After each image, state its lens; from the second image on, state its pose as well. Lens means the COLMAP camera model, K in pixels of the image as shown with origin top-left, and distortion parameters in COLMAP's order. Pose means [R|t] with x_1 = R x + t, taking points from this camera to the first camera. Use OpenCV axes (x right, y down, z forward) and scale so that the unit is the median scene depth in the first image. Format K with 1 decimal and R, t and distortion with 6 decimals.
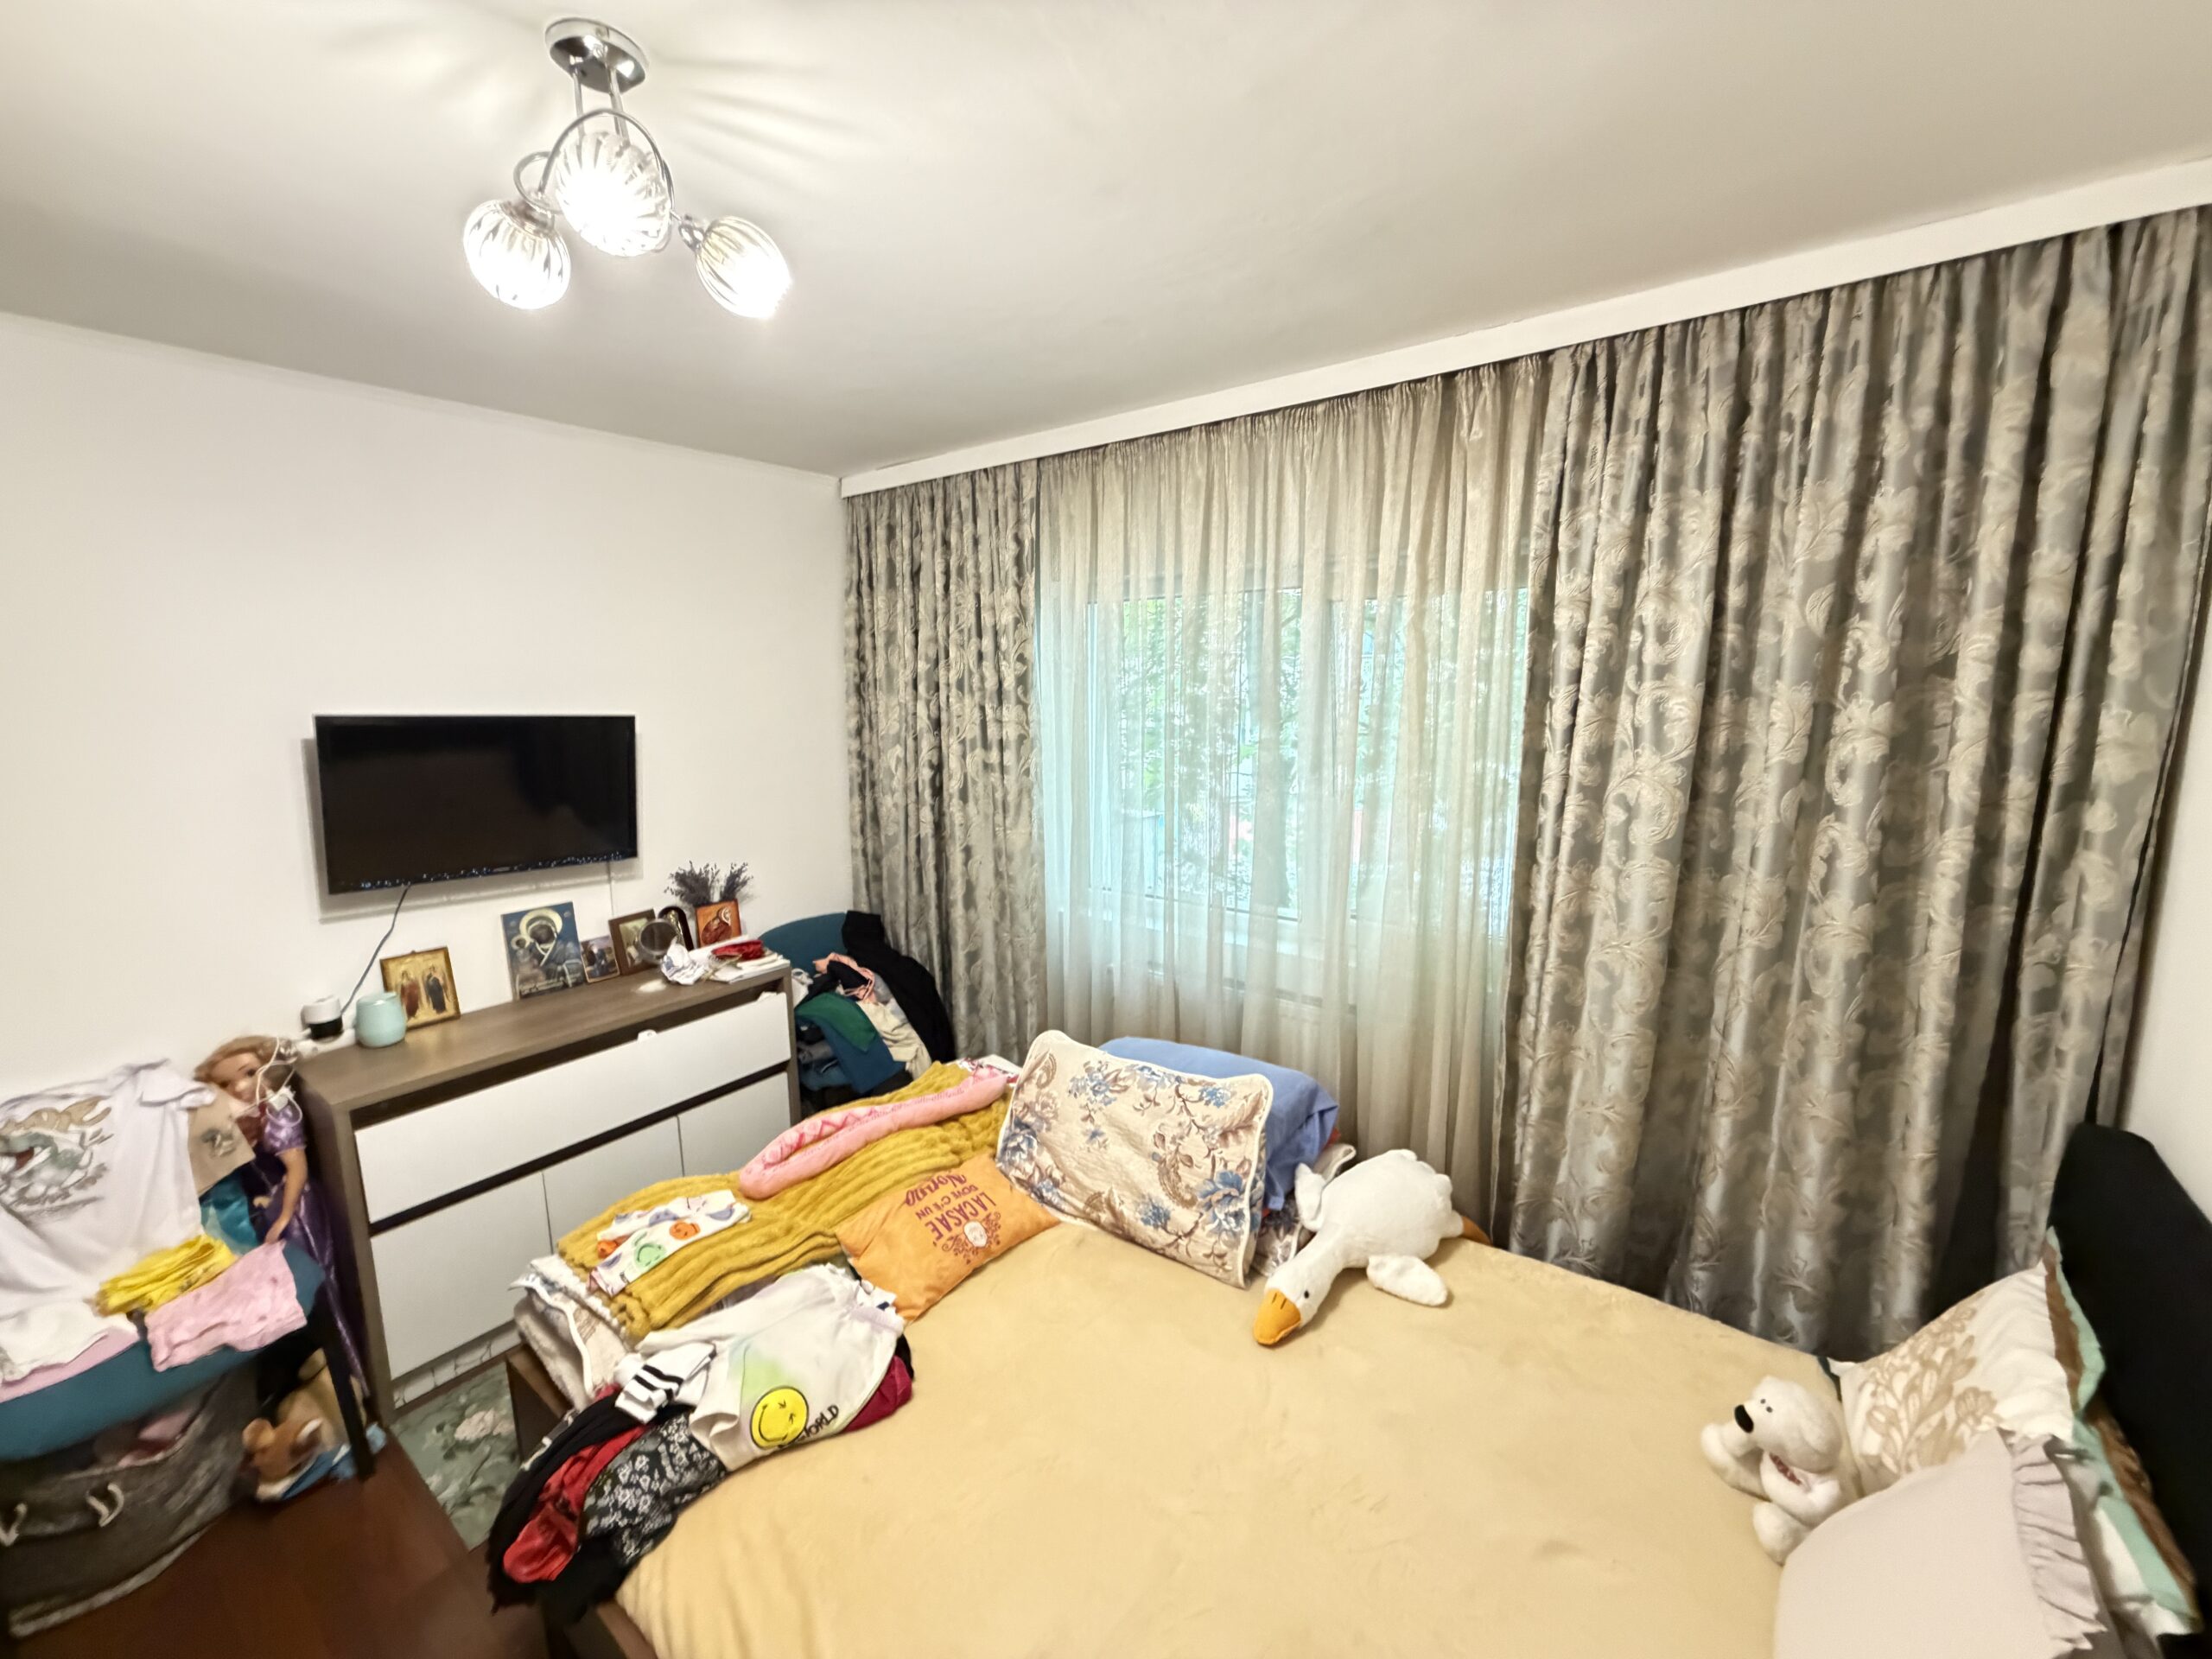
lens RADIAL K [[883.2, 0, 1097.6], [0, 883.2, 825.2], [0, 0, 1]] dist [0.000148, 0.000097]
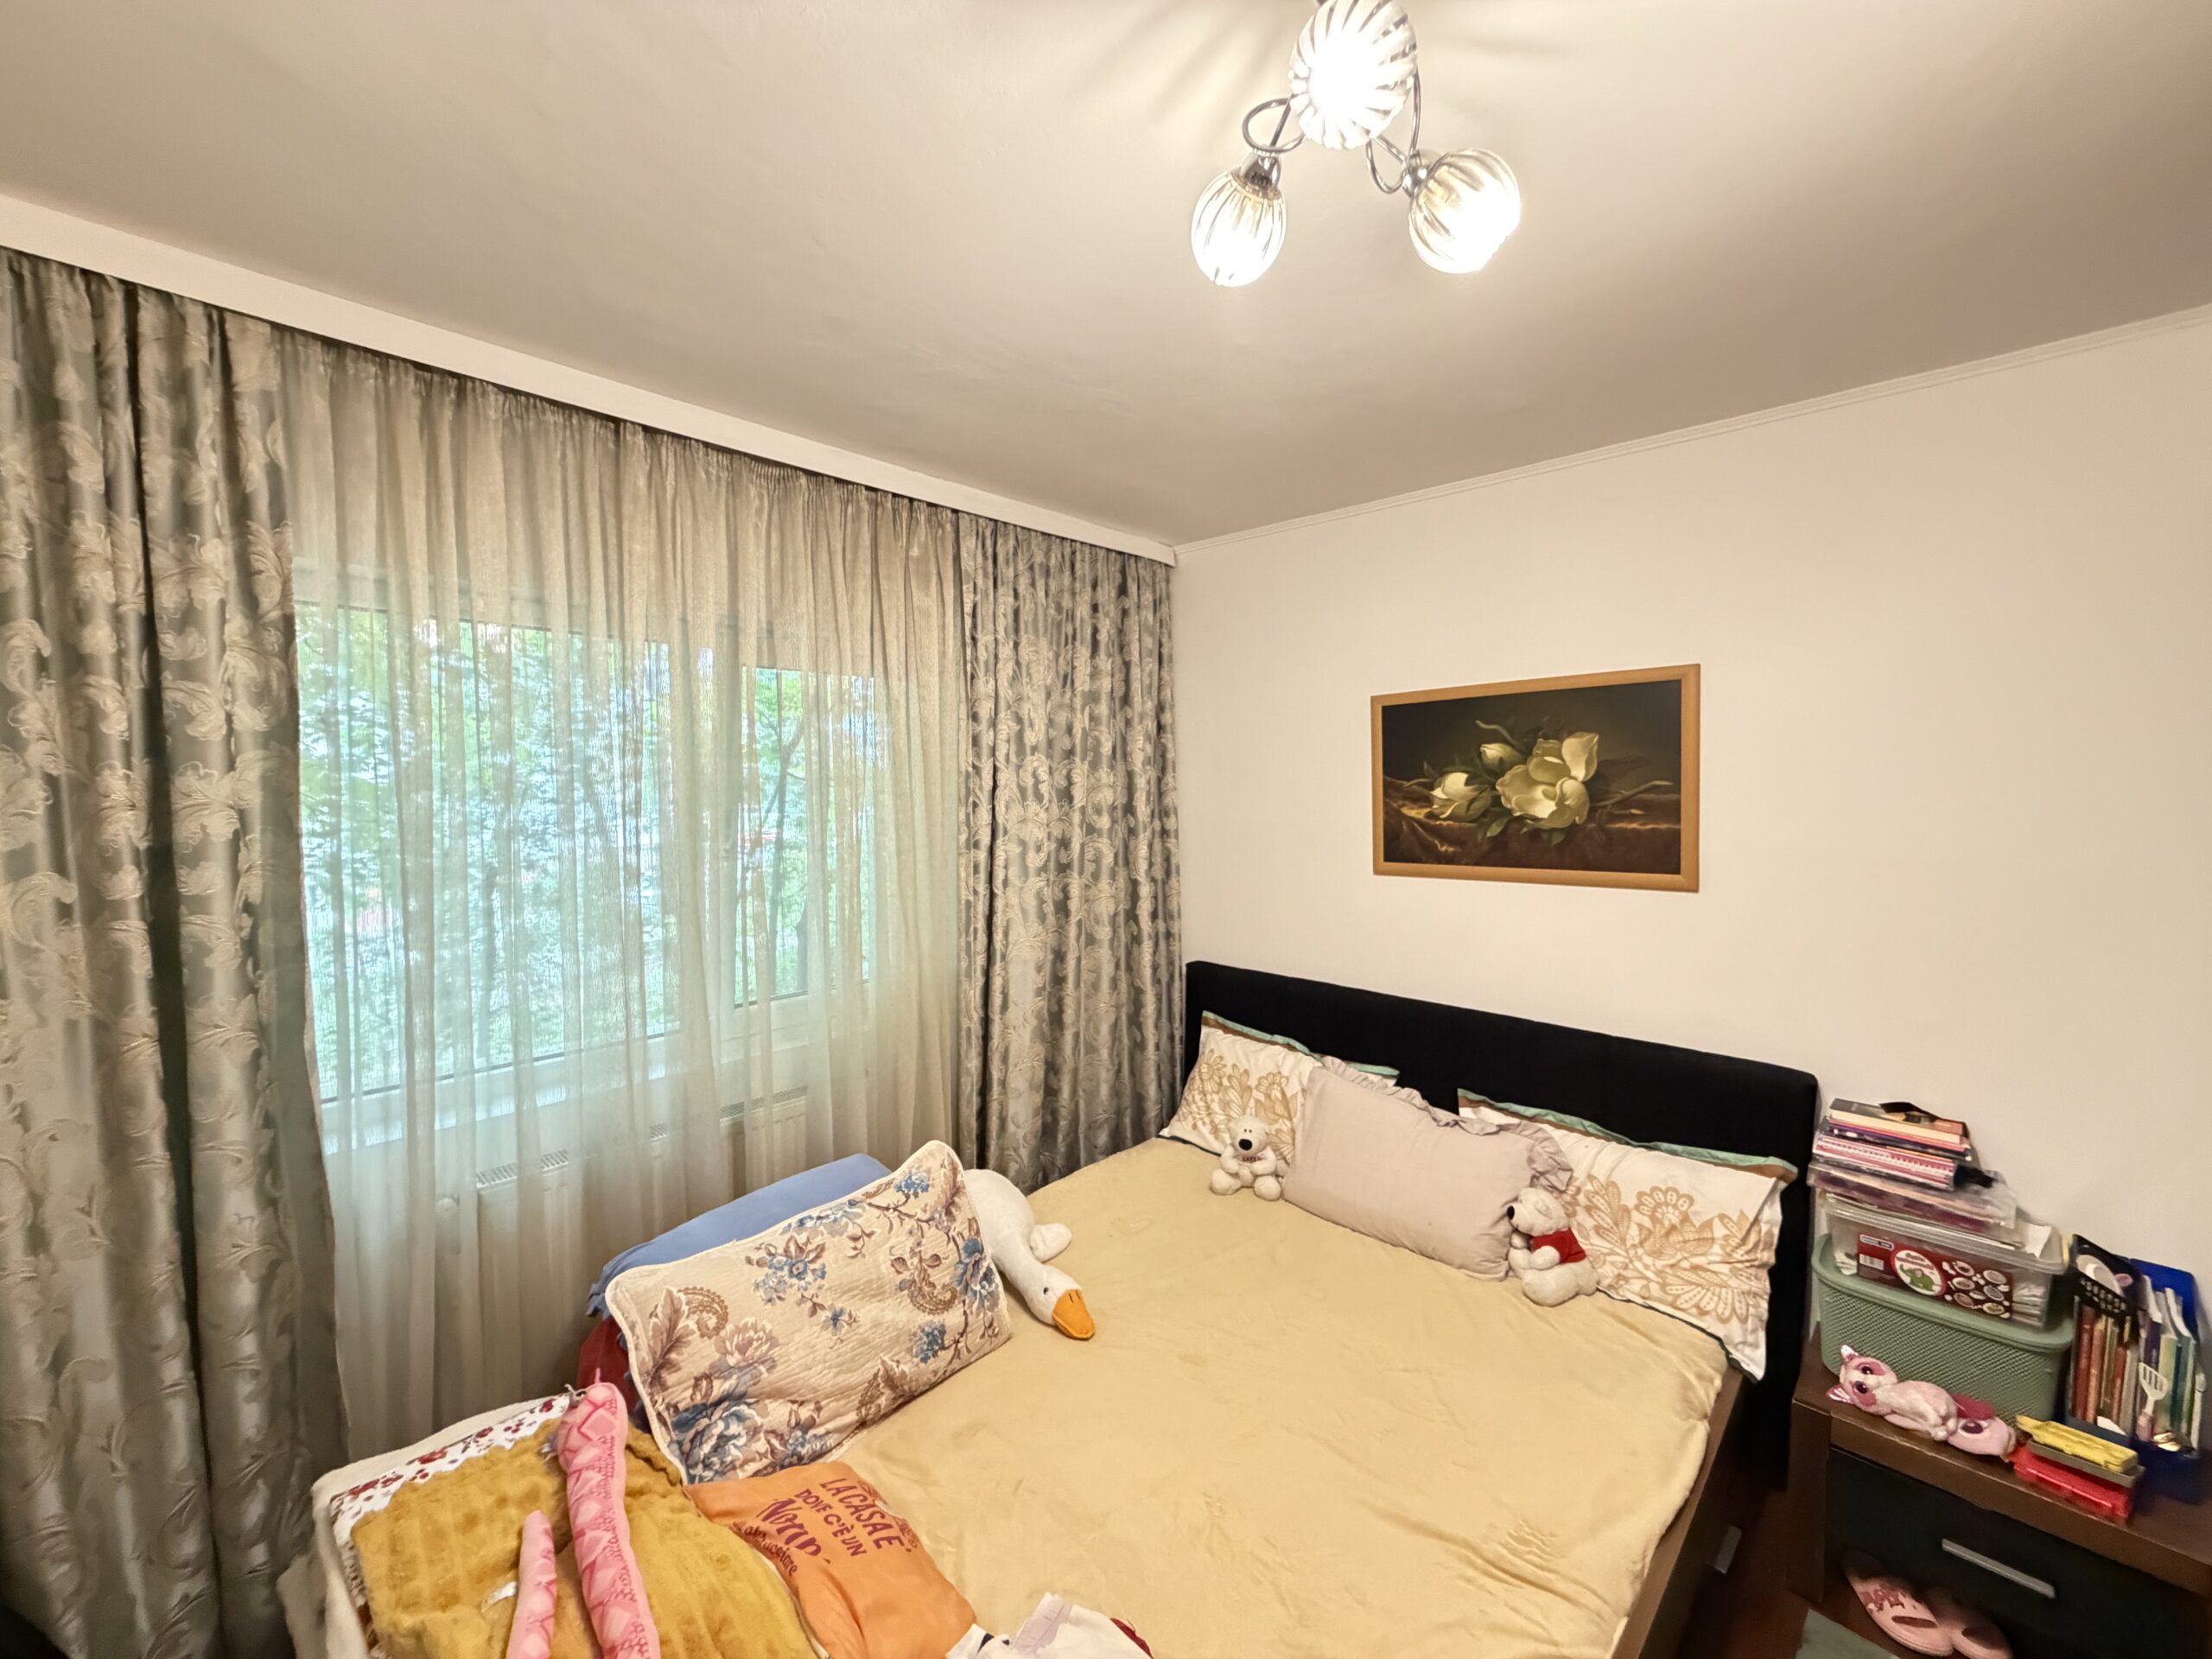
lens RADIAL K [[883.2, 0, 1097.6], [0, 883.2, 825.2], [0, 0, 1]] dist [0.000148, 0.000097]
pose [[0.121970, -0.037091, 0.991840, -0.741837], [0.161197, 0.986774, 0.017079, -0.048746], [-0.979356, 0.157799, 0.126336, 0.635128]]
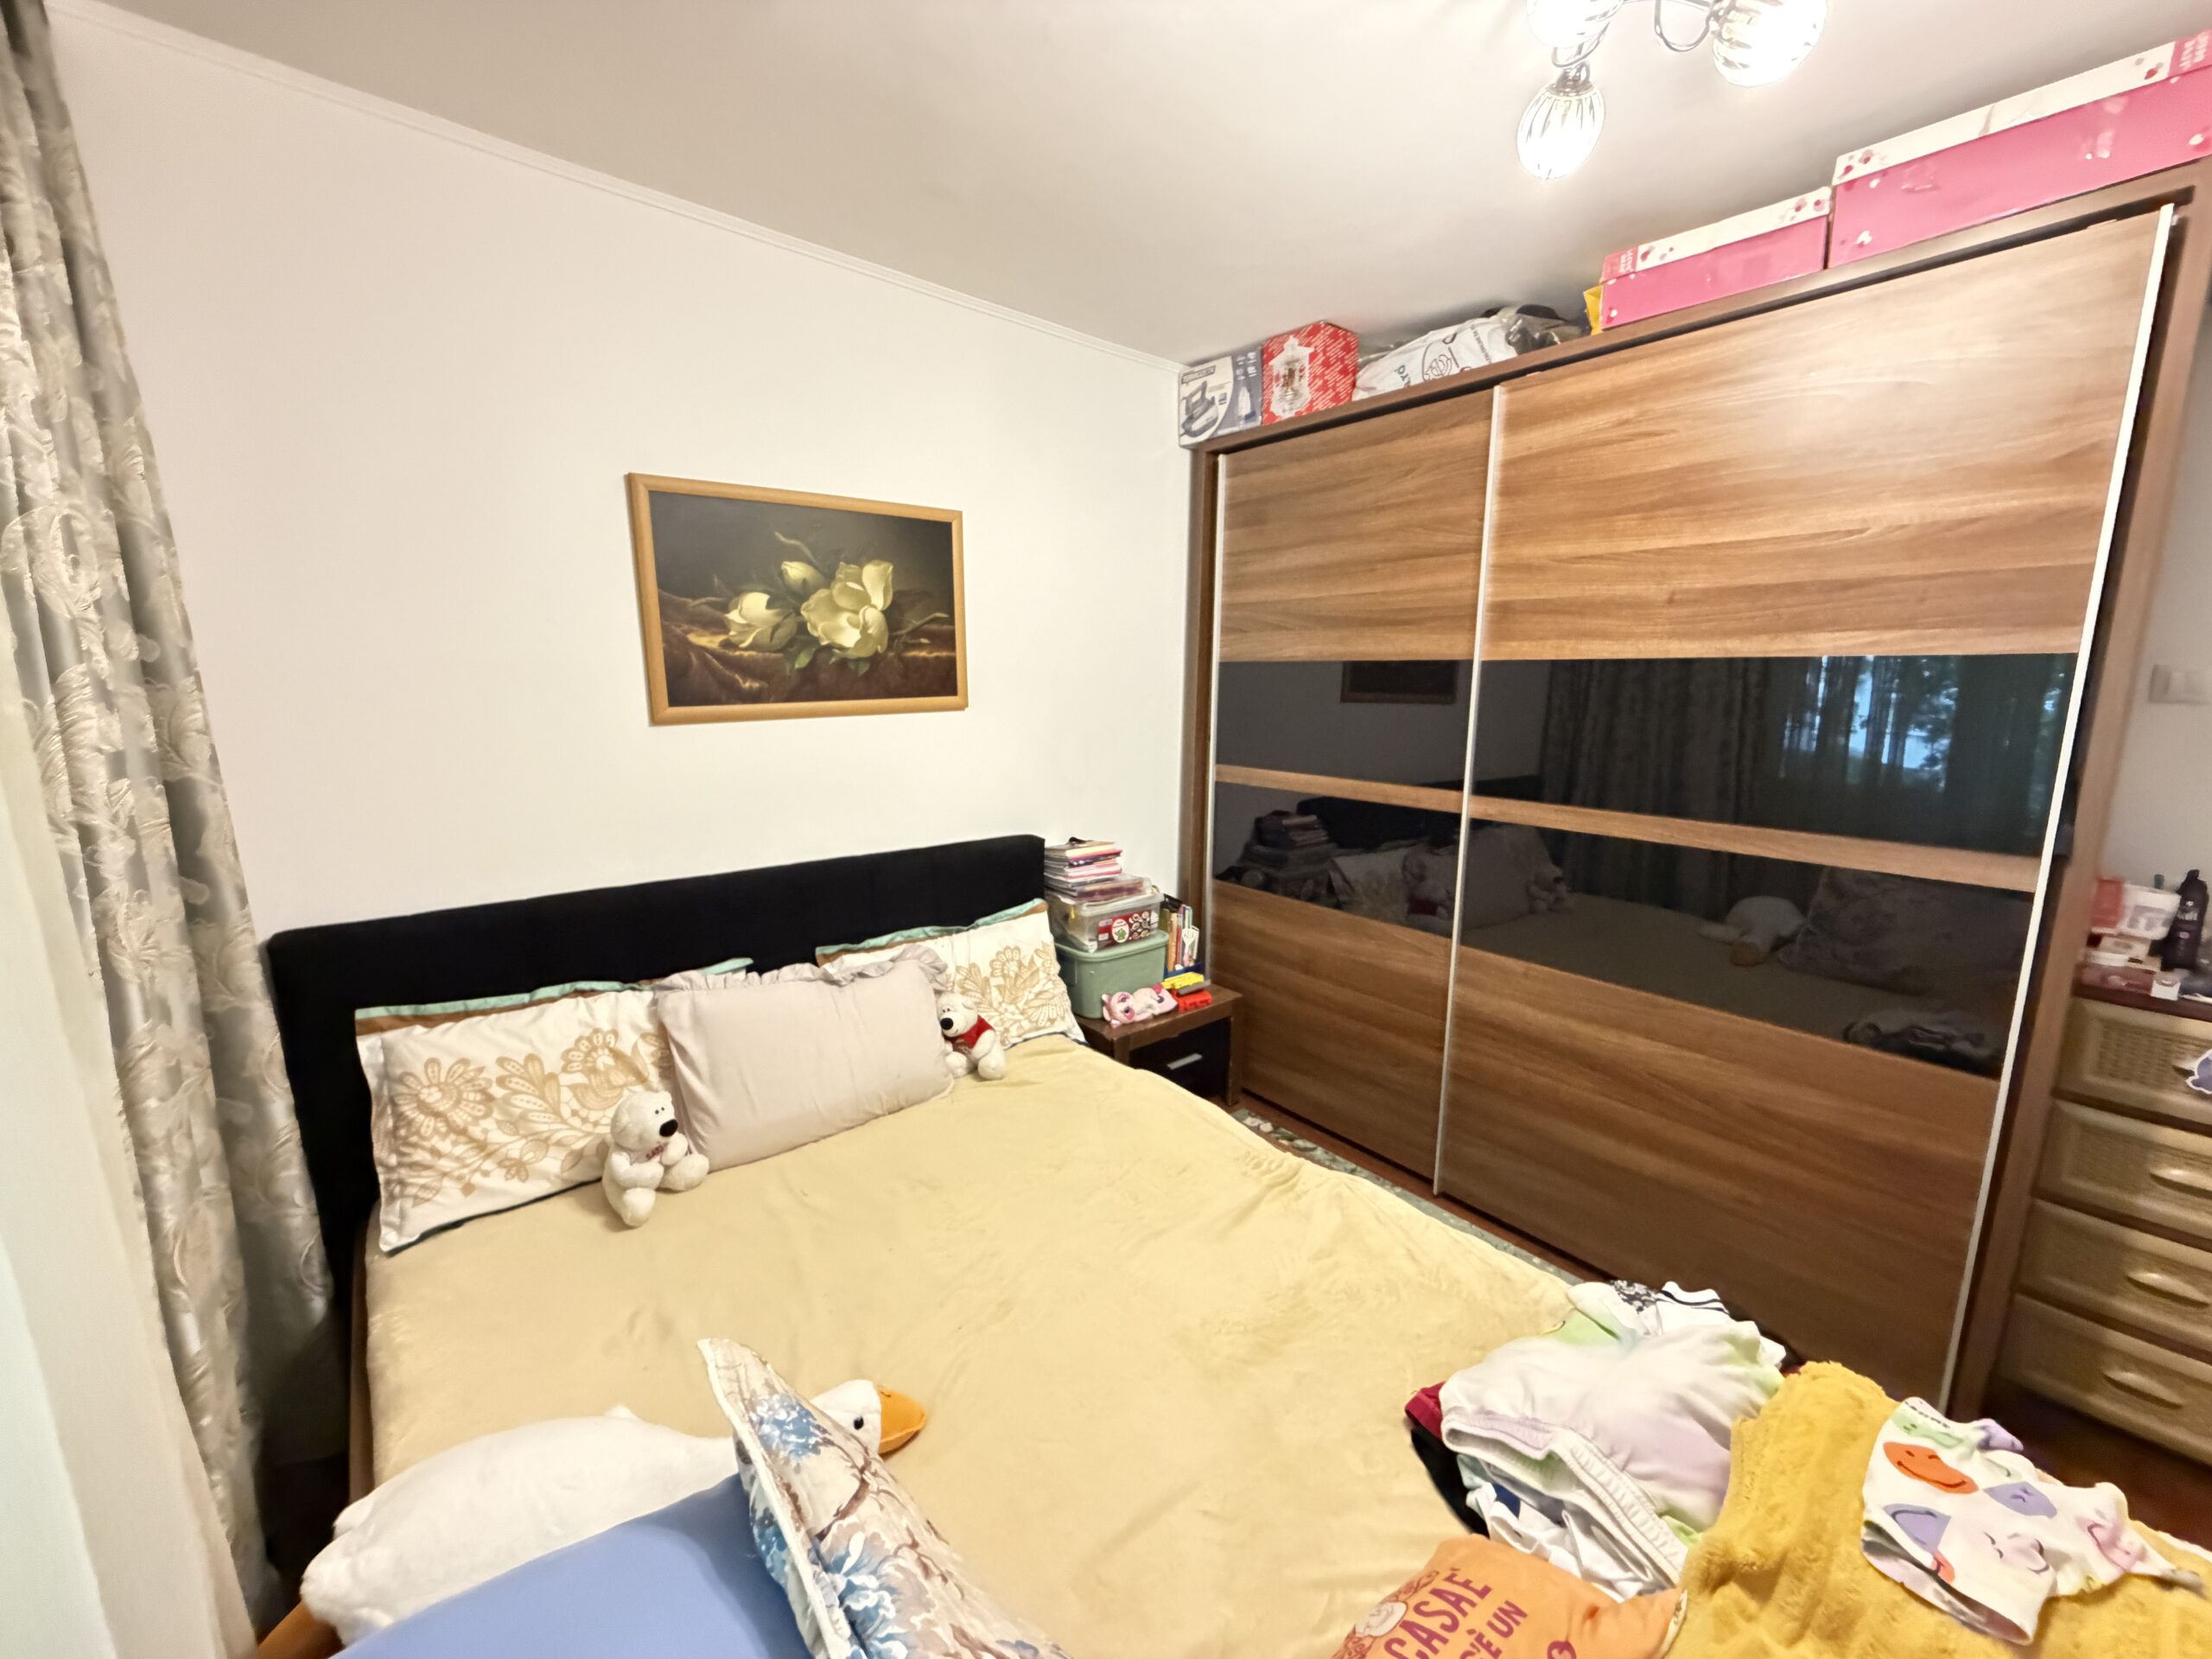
lens RADIAL K [[883.2, 0, 1097.6], [0, 883.2, 825.2], [0, 0, 1]] dist [0.000148, 0.000097]
pose [[-0.976447, -0.025185, 0.214281, -0.080290], [0.044811, 0.947833, 0.315602, -0.069639], [-0.211051, 0.317771, -0.924380, 1.247992]]
